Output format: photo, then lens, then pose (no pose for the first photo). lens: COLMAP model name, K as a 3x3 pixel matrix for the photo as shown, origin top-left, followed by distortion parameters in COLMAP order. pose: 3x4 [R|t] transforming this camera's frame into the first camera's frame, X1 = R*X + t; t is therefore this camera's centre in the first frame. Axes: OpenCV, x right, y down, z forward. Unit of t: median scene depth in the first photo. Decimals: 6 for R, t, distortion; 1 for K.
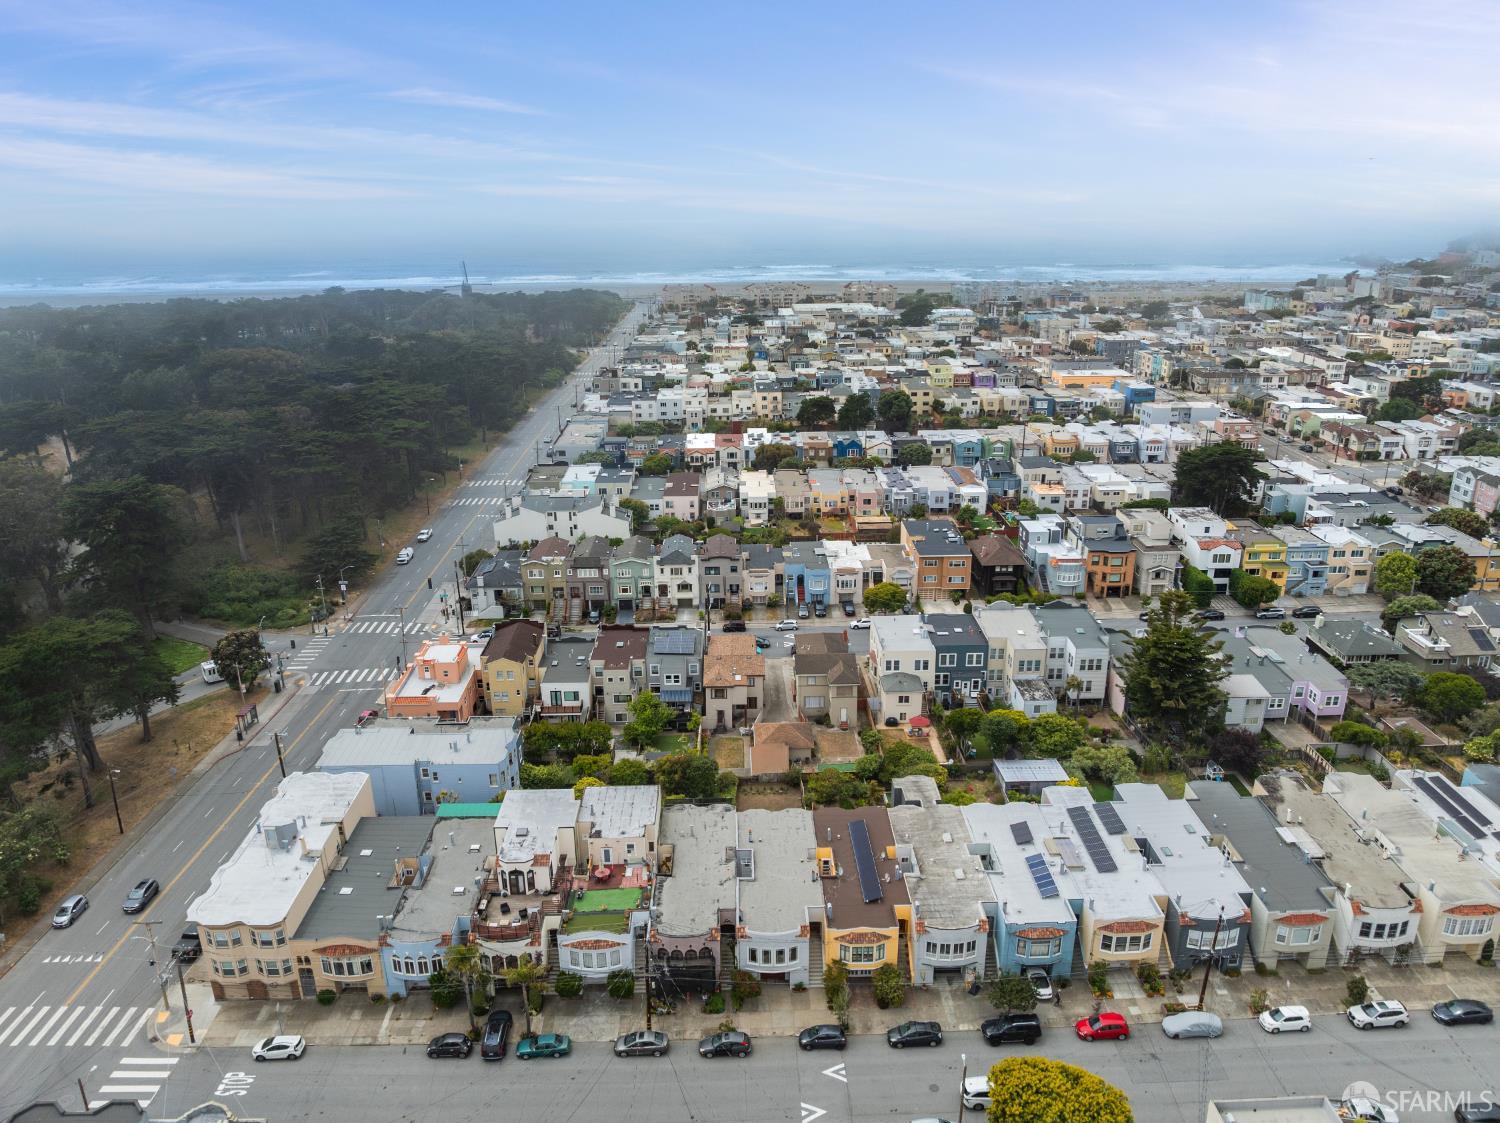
lens RADIAL K [[1053.3, 0, 750.0], [0, 1053.3, 561.5], [0, 0, 1]] dist [-0.003841, -0.104214]
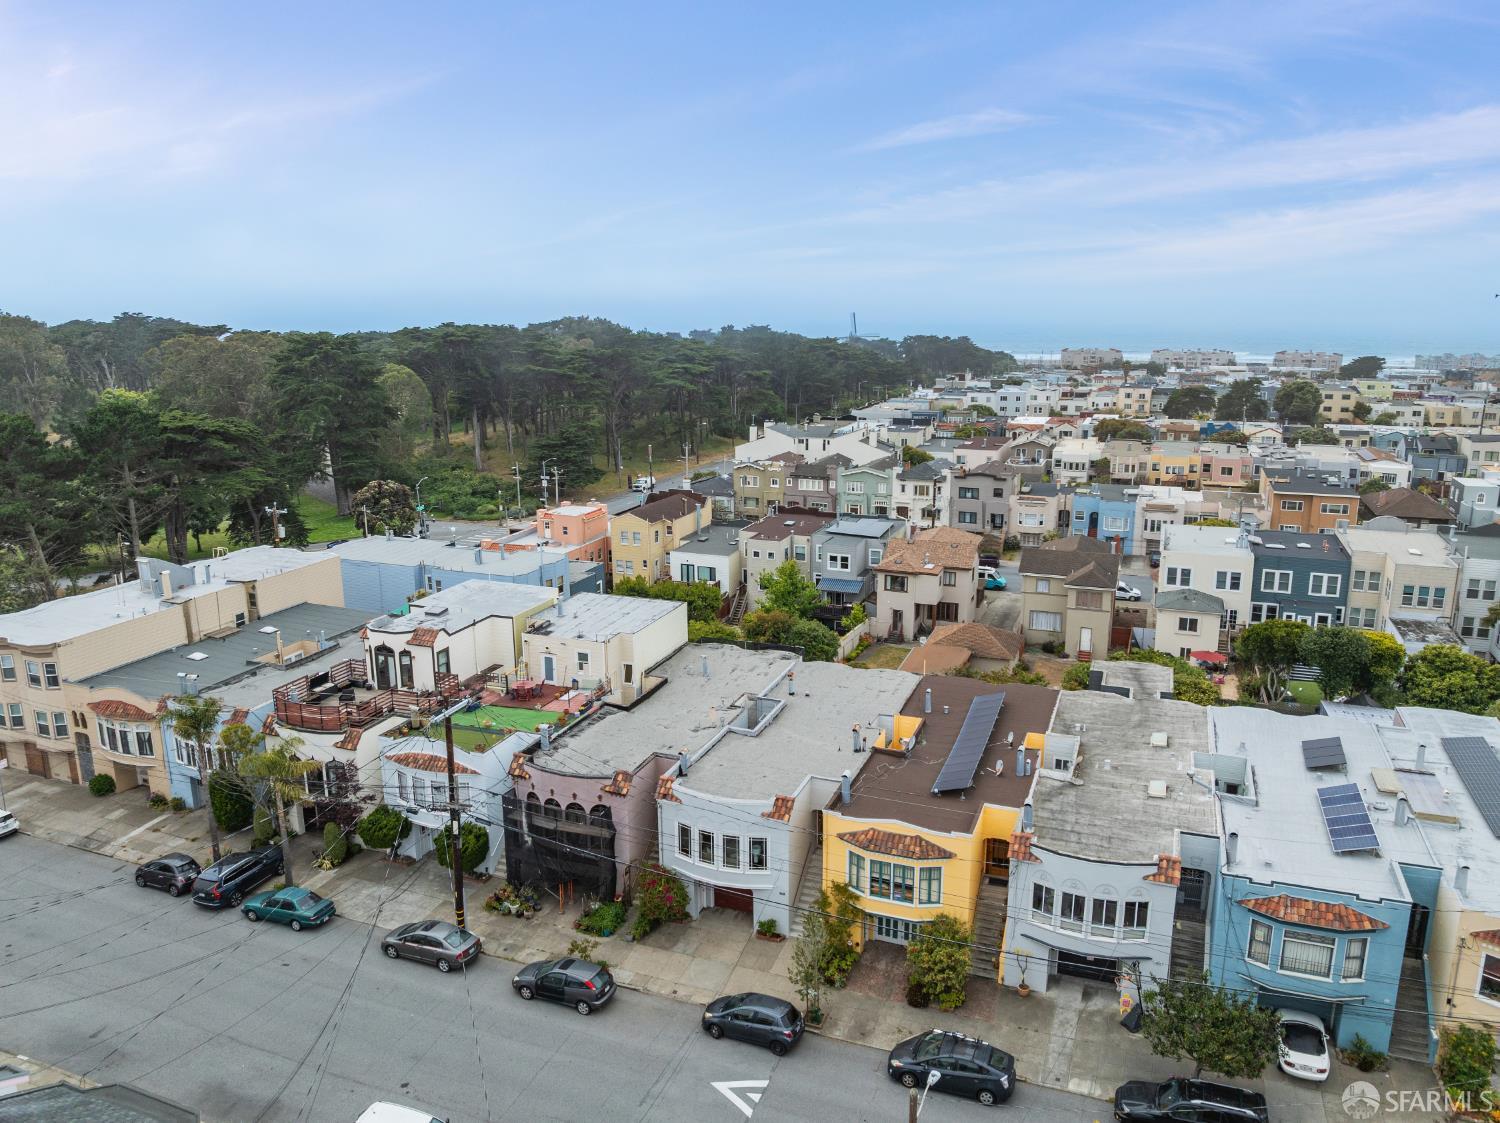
lens RADIAL K [[1057.6, 0, 750.0], [0, 1057.6, 561.5], [0, 0, 1]] dist [-0.016774, -0.047325]
pose [[0.923279, 0.092729, -0.372770, 0.200043], [-0.131436, 0.988112, -0.079740, 0.261417], [0.360944, 0.122618, 0.924491, 0.488454]]
